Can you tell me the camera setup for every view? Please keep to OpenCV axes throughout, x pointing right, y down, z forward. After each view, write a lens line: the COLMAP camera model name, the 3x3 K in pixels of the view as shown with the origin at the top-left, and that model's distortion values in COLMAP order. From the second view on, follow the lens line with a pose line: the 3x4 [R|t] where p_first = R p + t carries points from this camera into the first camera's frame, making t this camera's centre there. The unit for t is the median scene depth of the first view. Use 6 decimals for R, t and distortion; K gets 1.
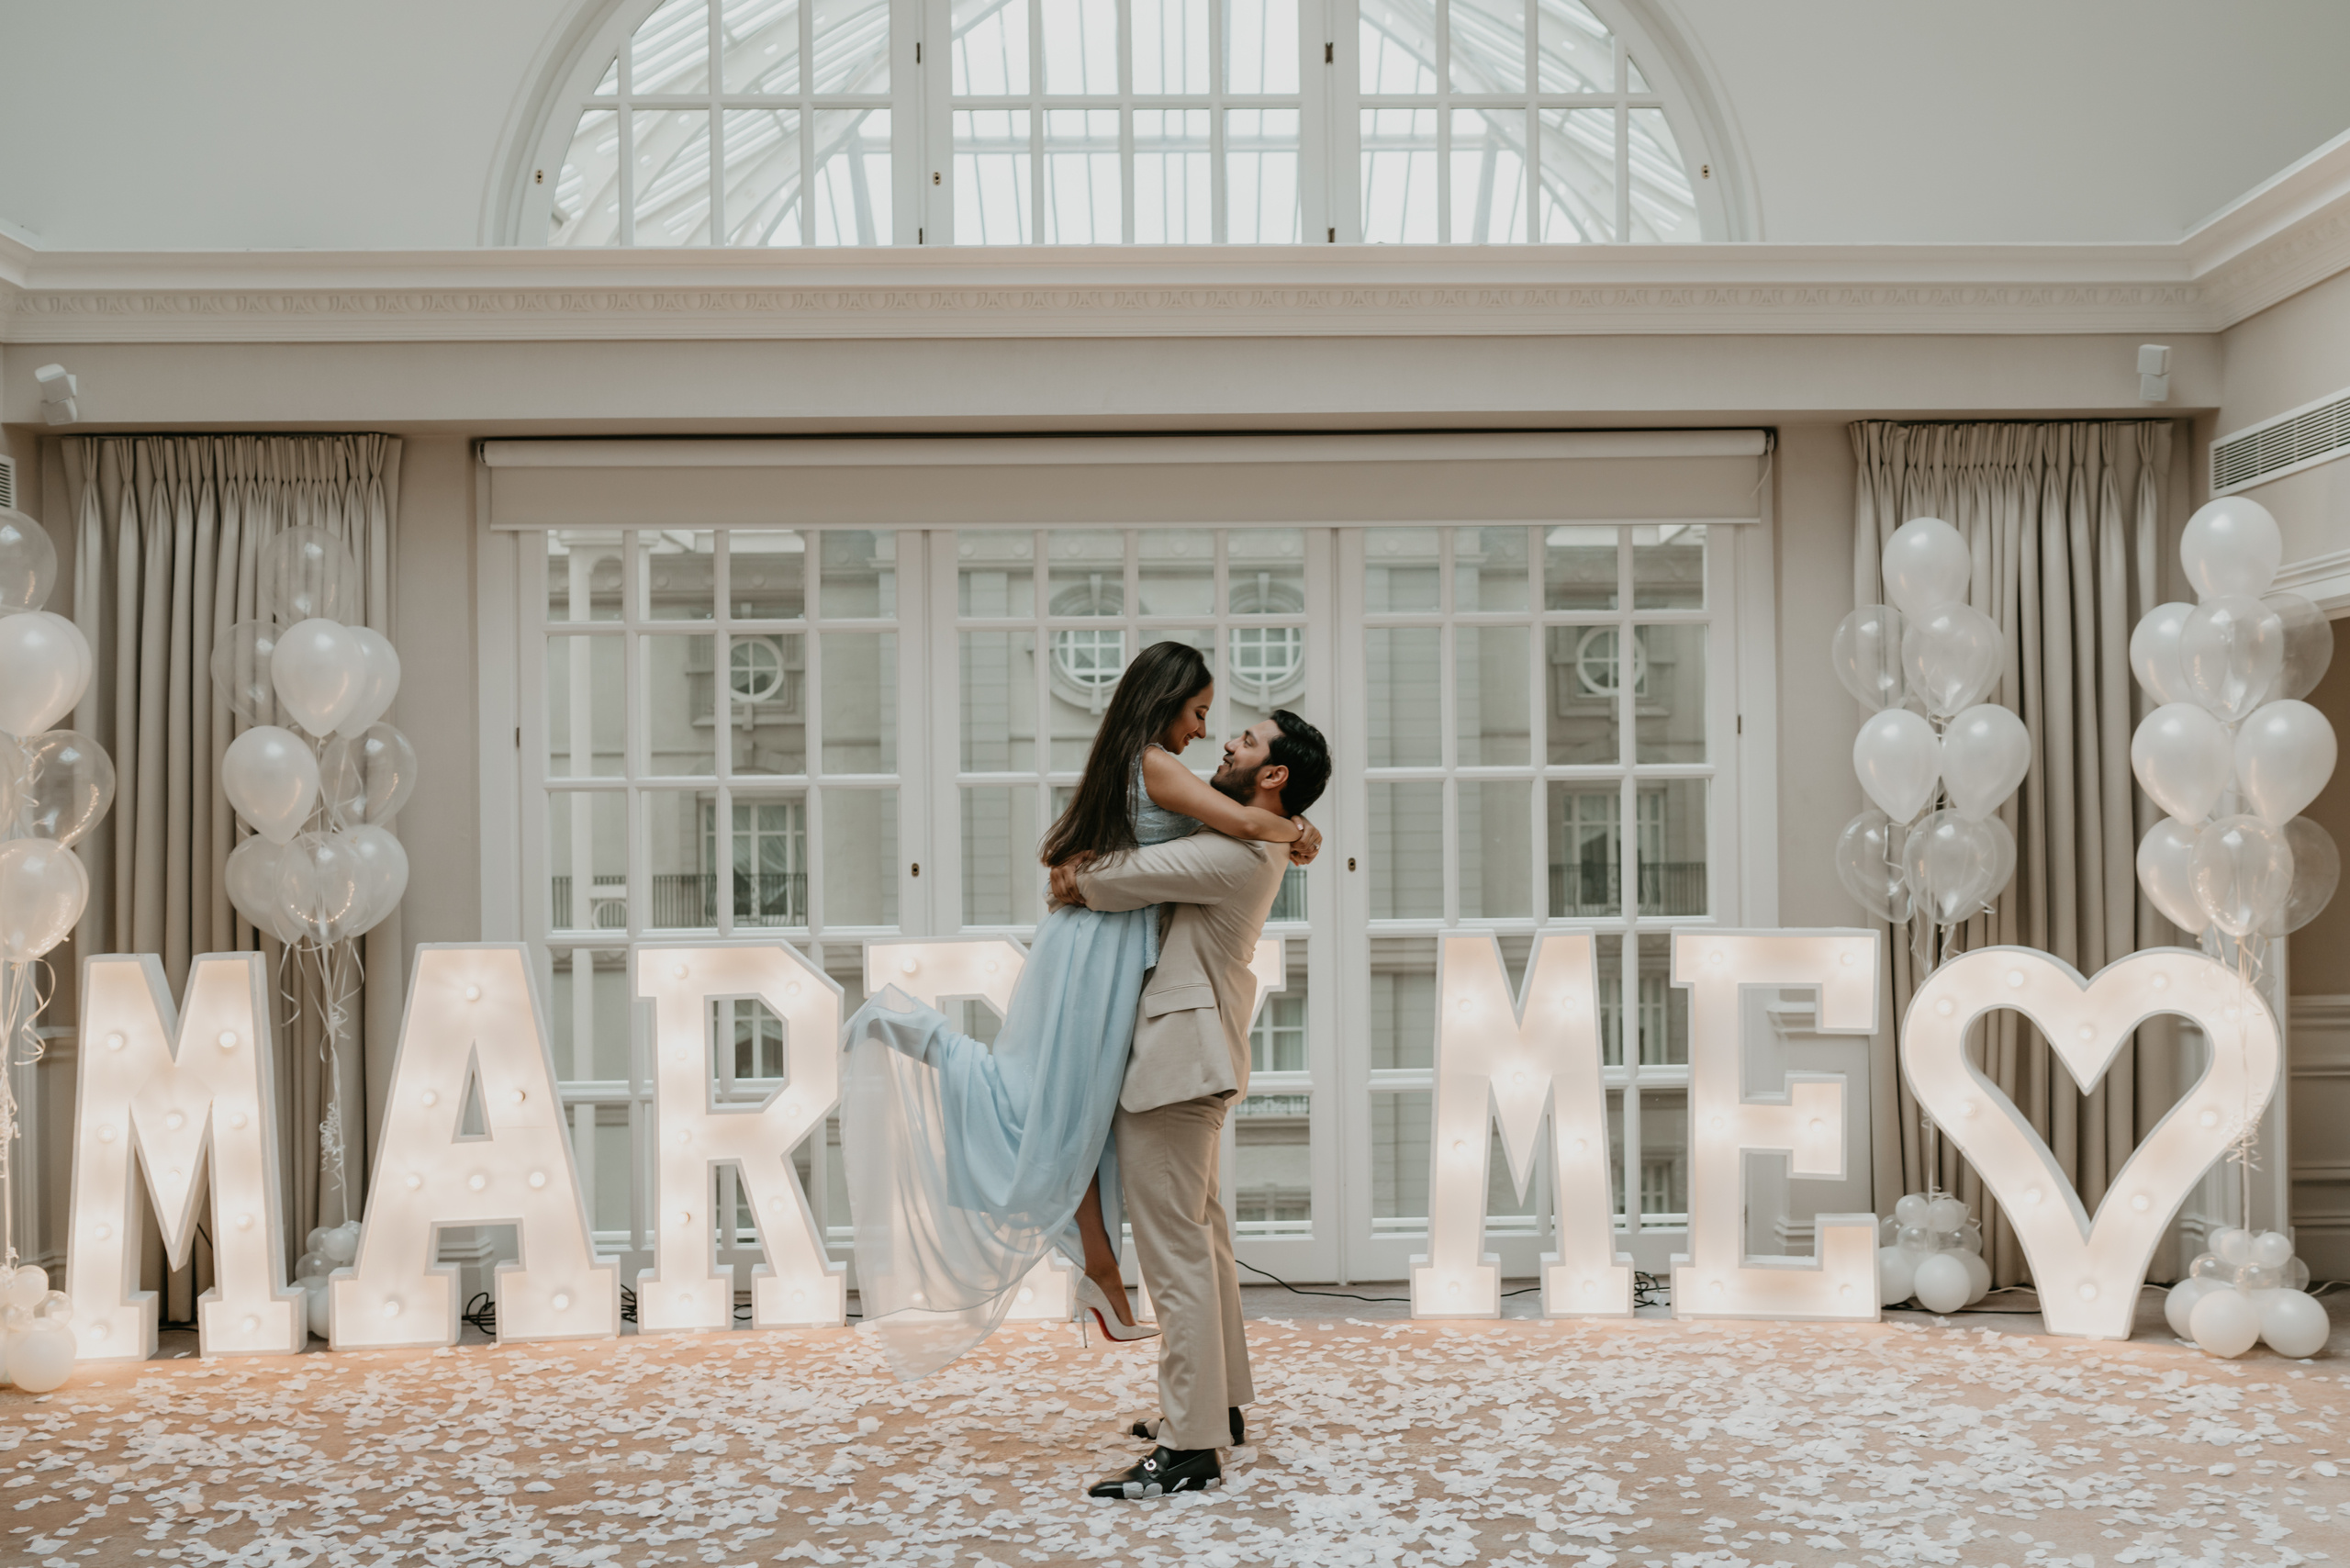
lens RADIAL K [[2432.4, 0, 1175.0], [0, 2432.4, 784.0], [0, 0, 1]] dist [-0.013906, 0.012593]
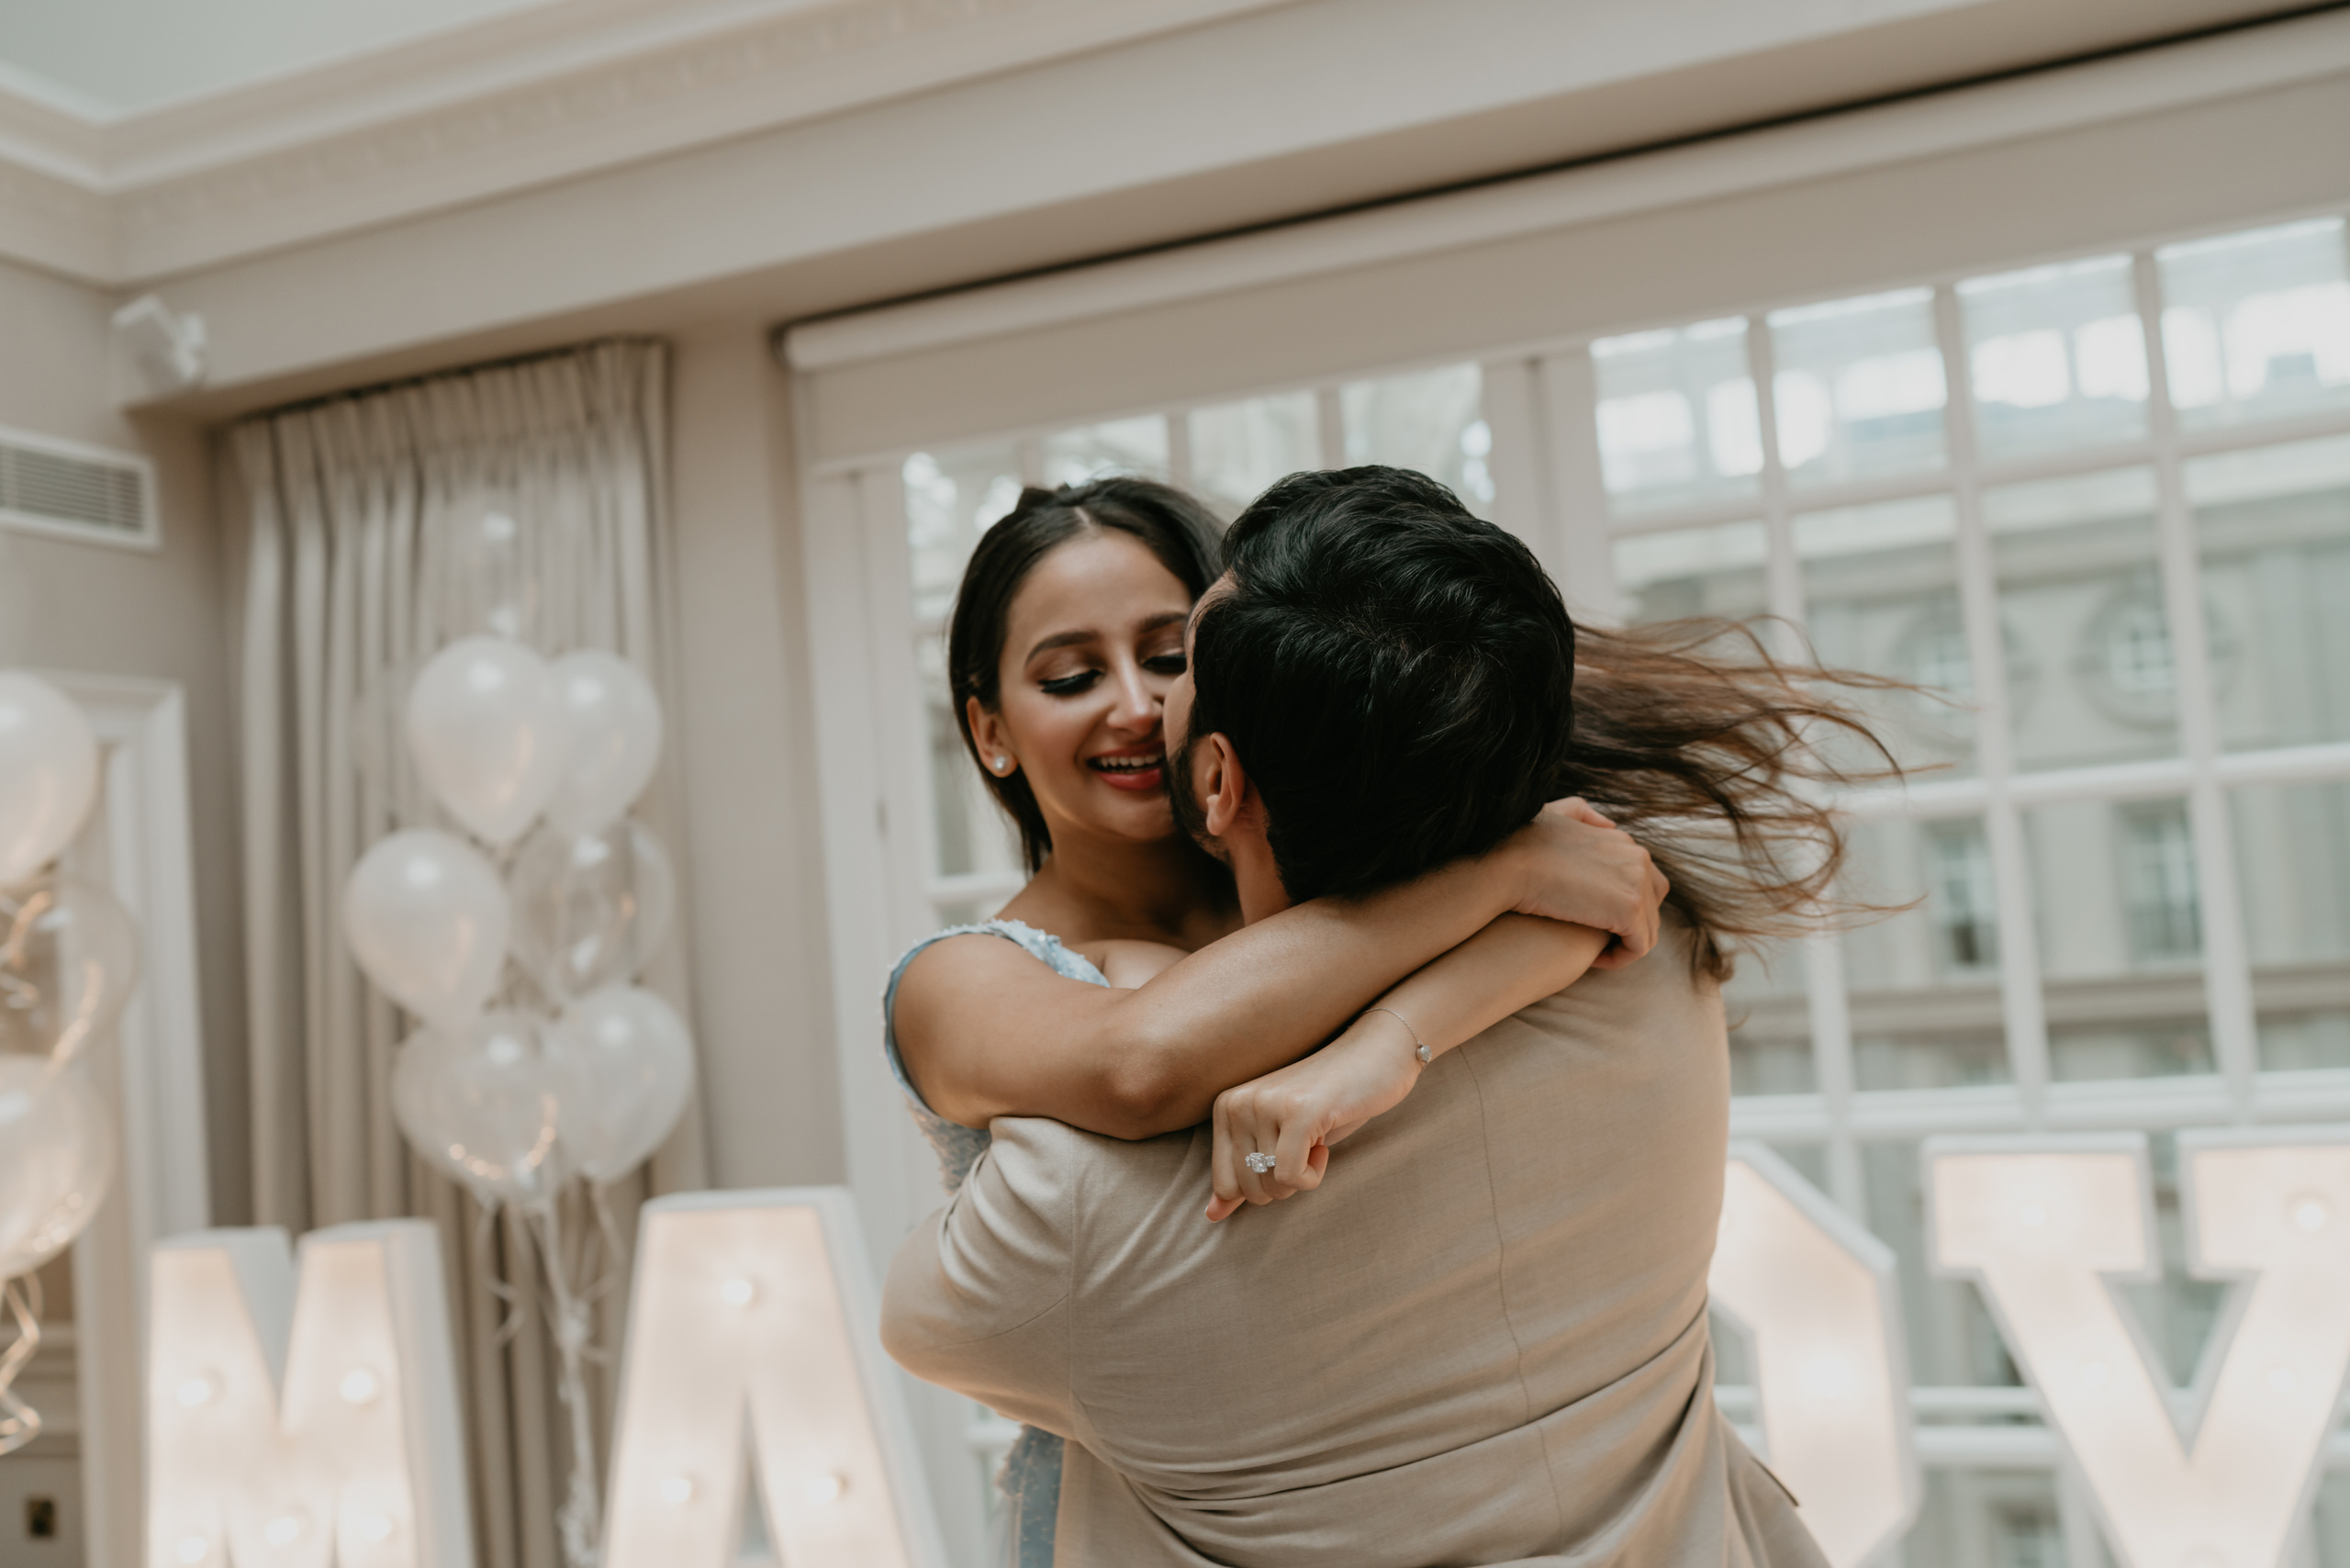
lens RADIAL K [[2413.6, 0, 1175.0], [0, 2413.6, 784.0], [0, 0, 1]] dist [-0.014895, 0.011372]
pose [[0.938519, -0.096773, -0.331387, -0.010817], [0.083466, 0.995036, -0.054191, 0.011453], [0.334987, 0.023200, 0.941937, 0.524820]]
